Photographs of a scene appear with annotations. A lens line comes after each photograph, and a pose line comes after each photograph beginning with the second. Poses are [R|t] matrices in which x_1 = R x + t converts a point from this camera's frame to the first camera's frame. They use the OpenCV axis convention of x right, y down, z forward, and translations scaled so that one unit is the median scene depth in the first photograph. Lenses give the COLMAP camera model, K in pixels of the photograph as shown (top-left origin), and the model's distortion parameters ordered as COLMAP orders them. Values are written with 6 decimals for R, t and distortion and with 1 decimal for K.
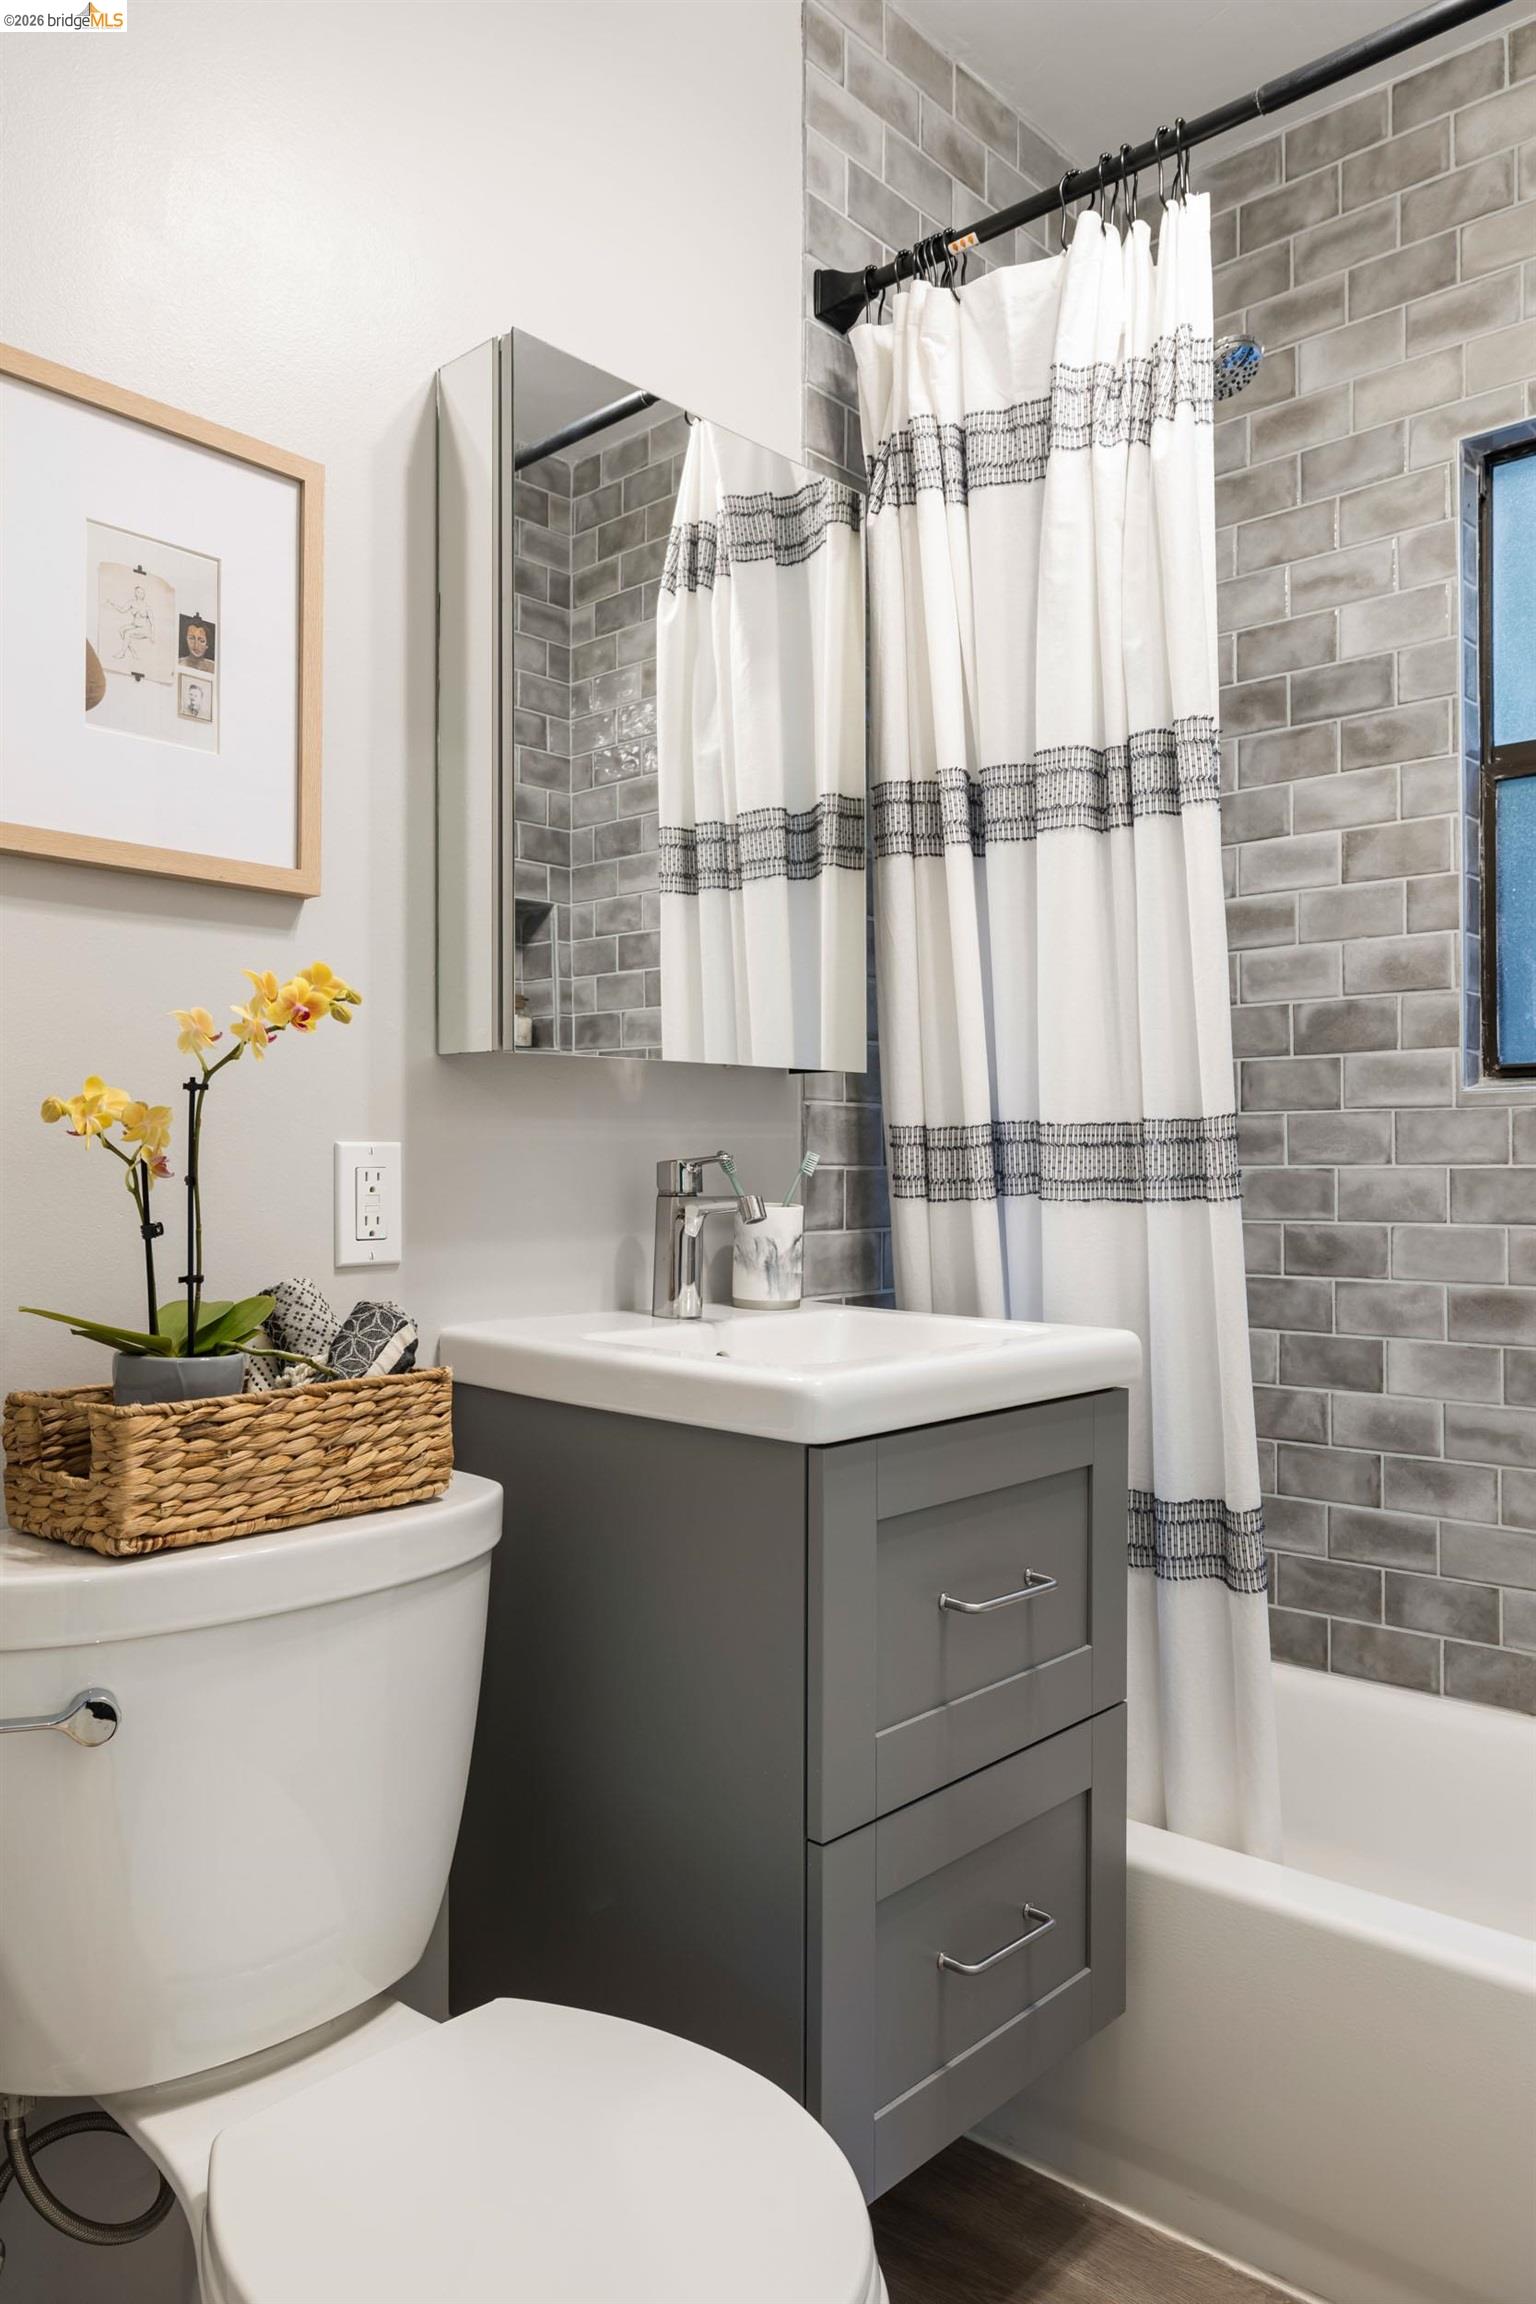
lens RADIAL K [[1660.6, 0, 854.2], [0, 1660.6, 1129.2], [0, 0, 1]] dist [0.003109, -0.000750]
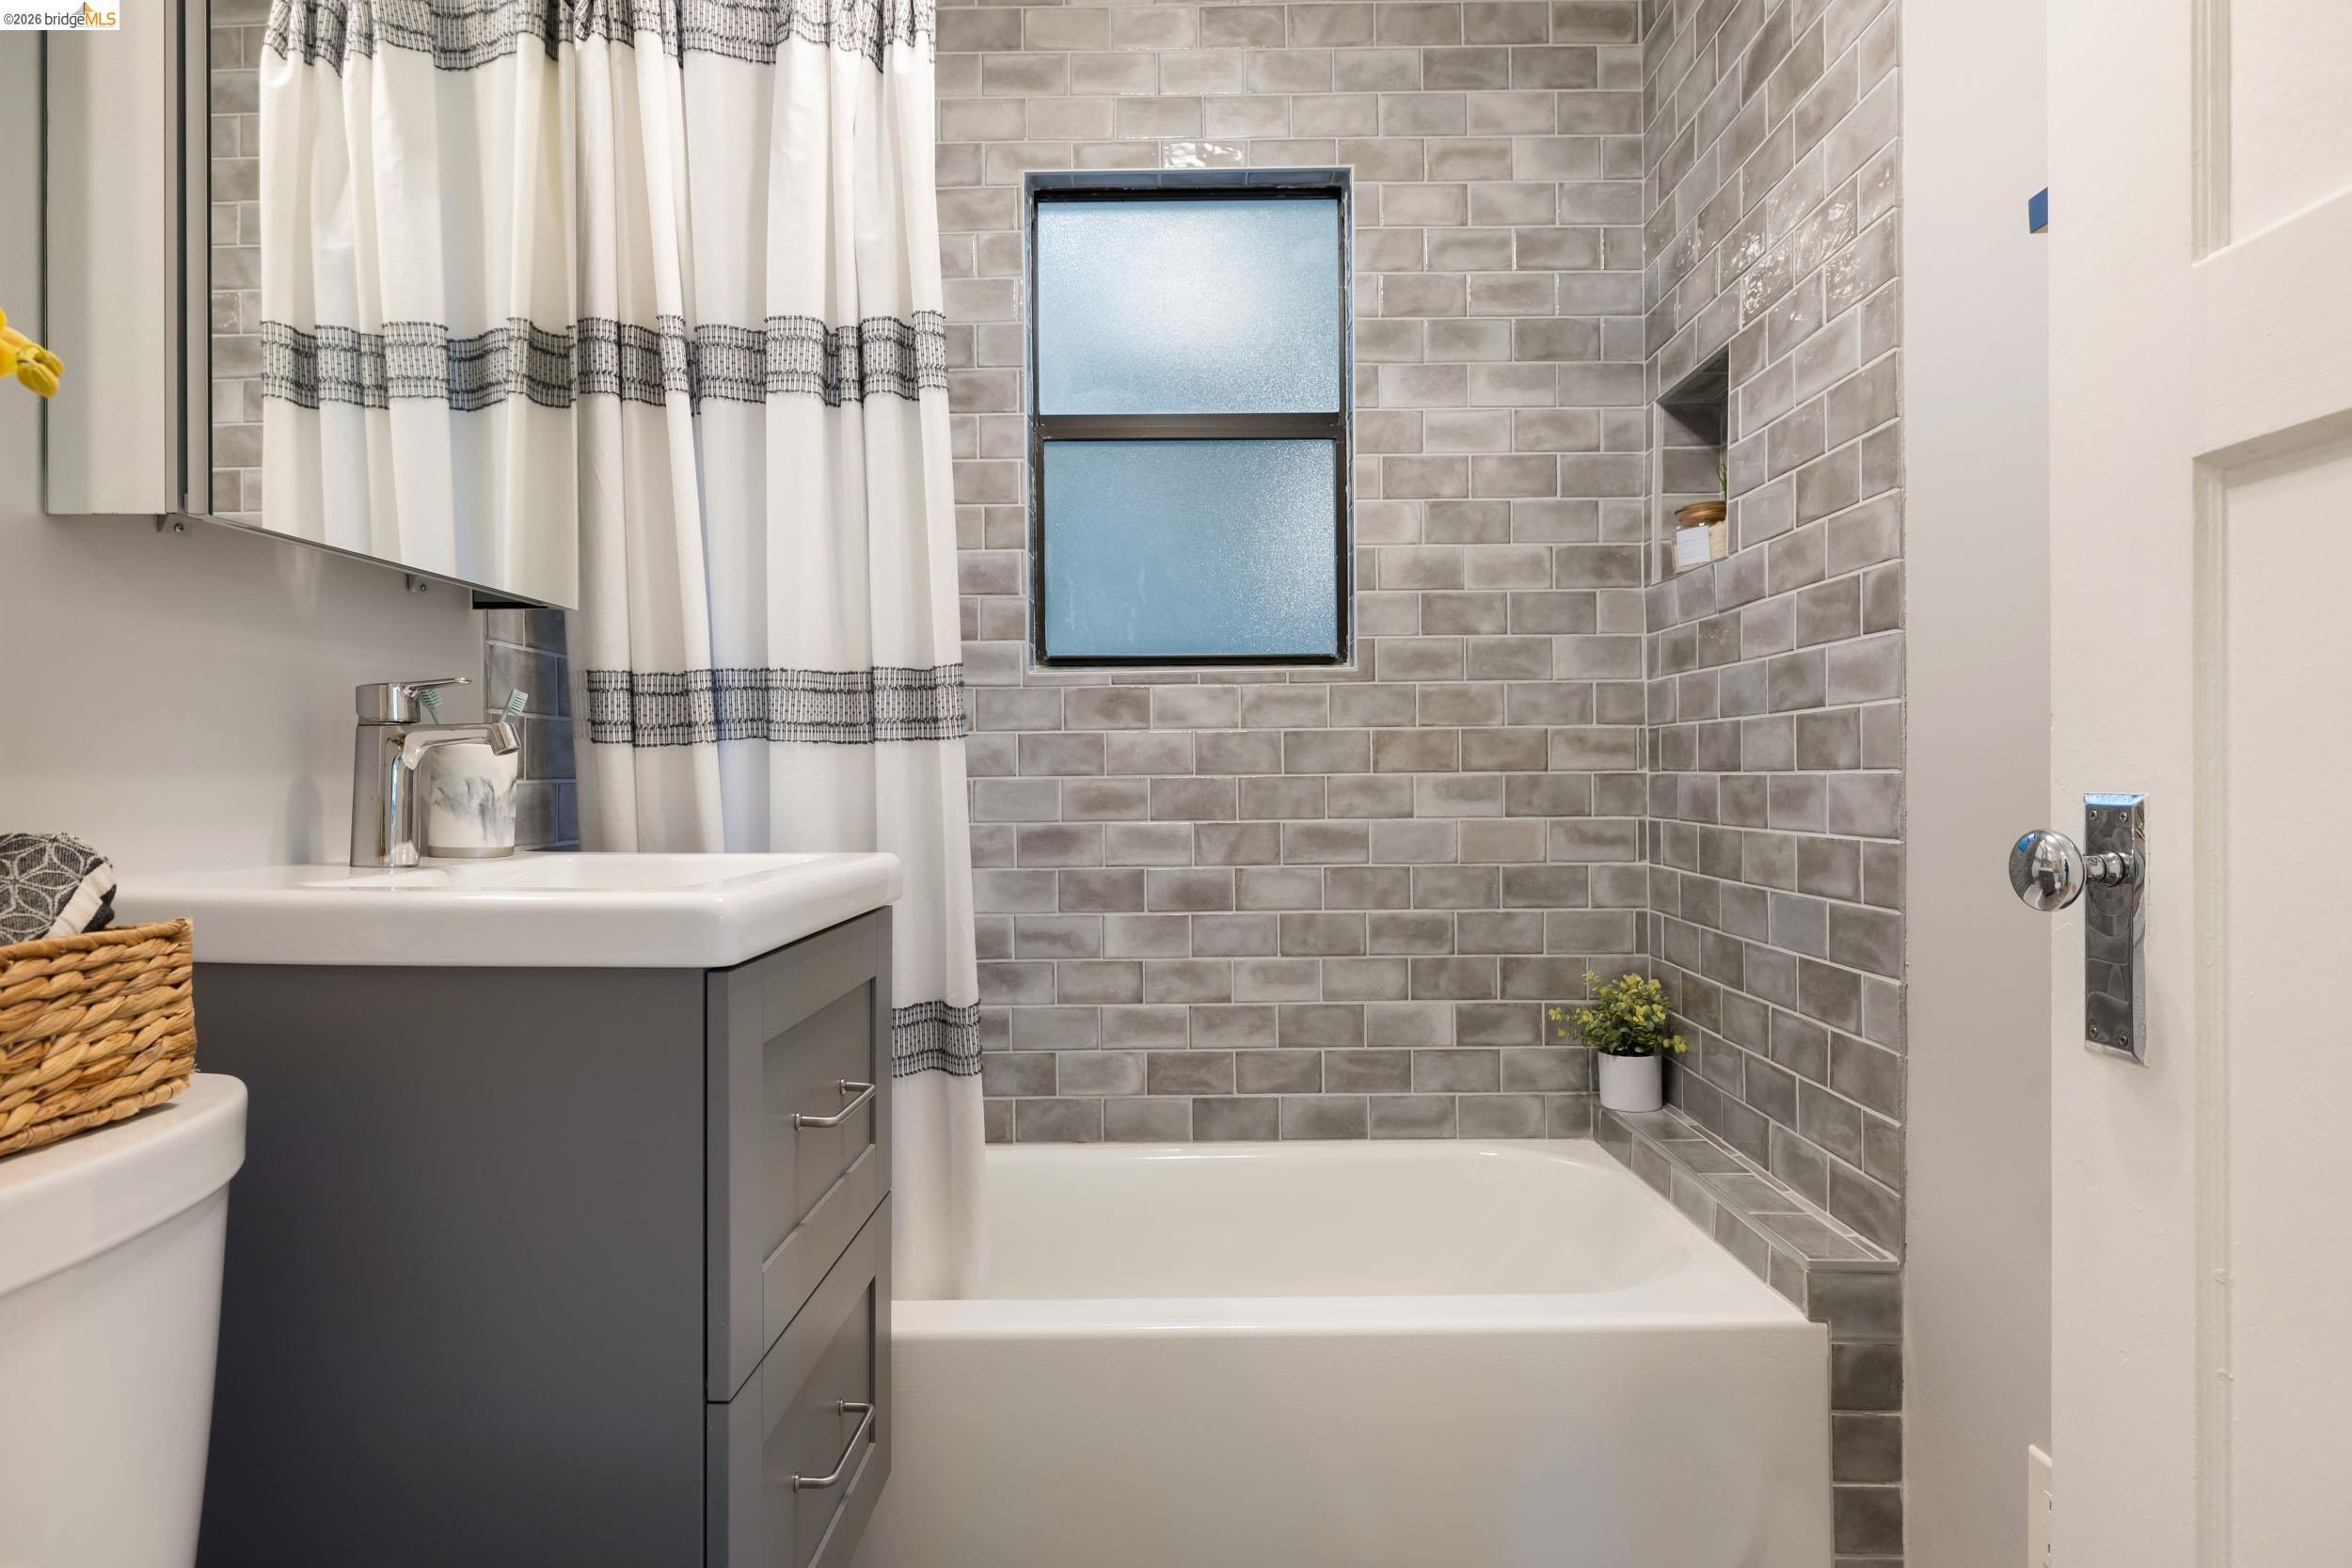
lens RADIAL K [[1218.7, 0, 1171.9], [0, 1218.7, 770.6], [0, 0, 1]] dist [-0.003258, 0.000049]
pose [[0.755395, -0.001415, 0.655268, -0.192065], [0.000038, 0.999998, 0.002116, 0.056211], [-0.655269, -0.001574, 0.755394, 0.232477]]
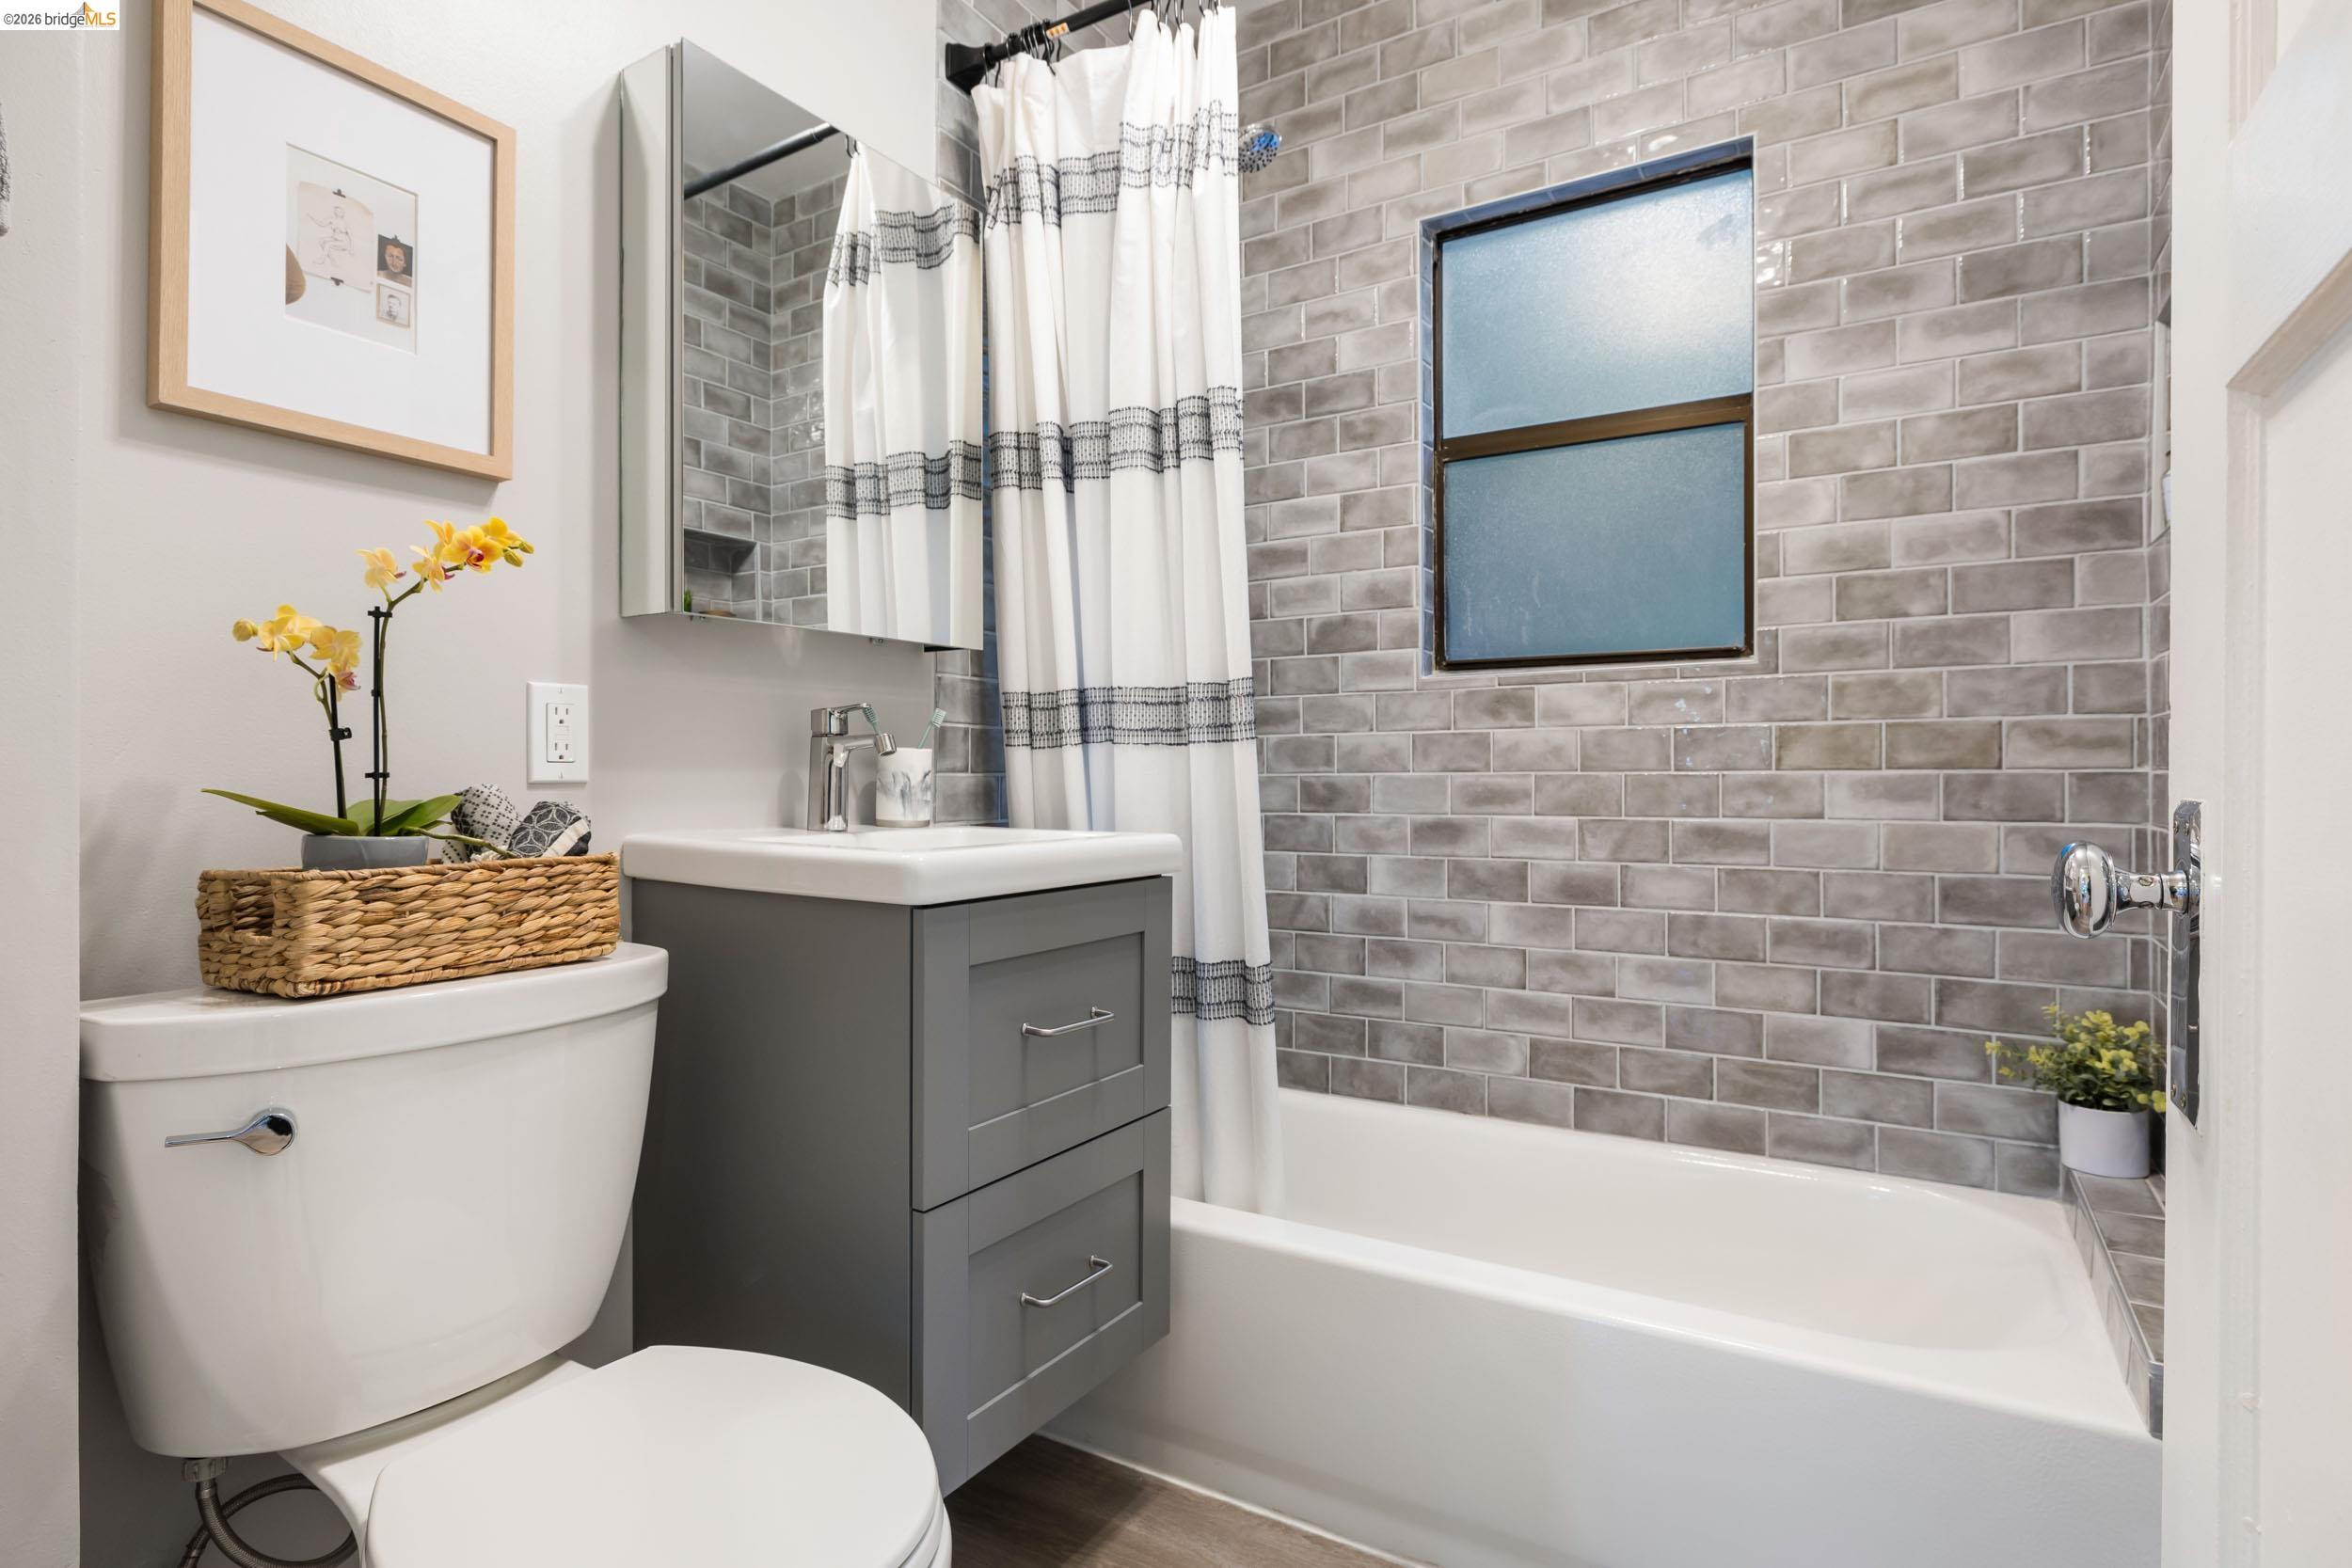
lens RADIAL K [[1201.1, 0, 1261.3], [0, 1201.1, 768.7], [0, 0, 1]] dist [-0.004940, 0.001748]
pose [[0.982478, 0.000006, 0.186381, 0.045922], [-0.000934, 0.999988, 0.004888, 0.054458], [-0.186379, -0.004977, 0.982465, 0.018753]]
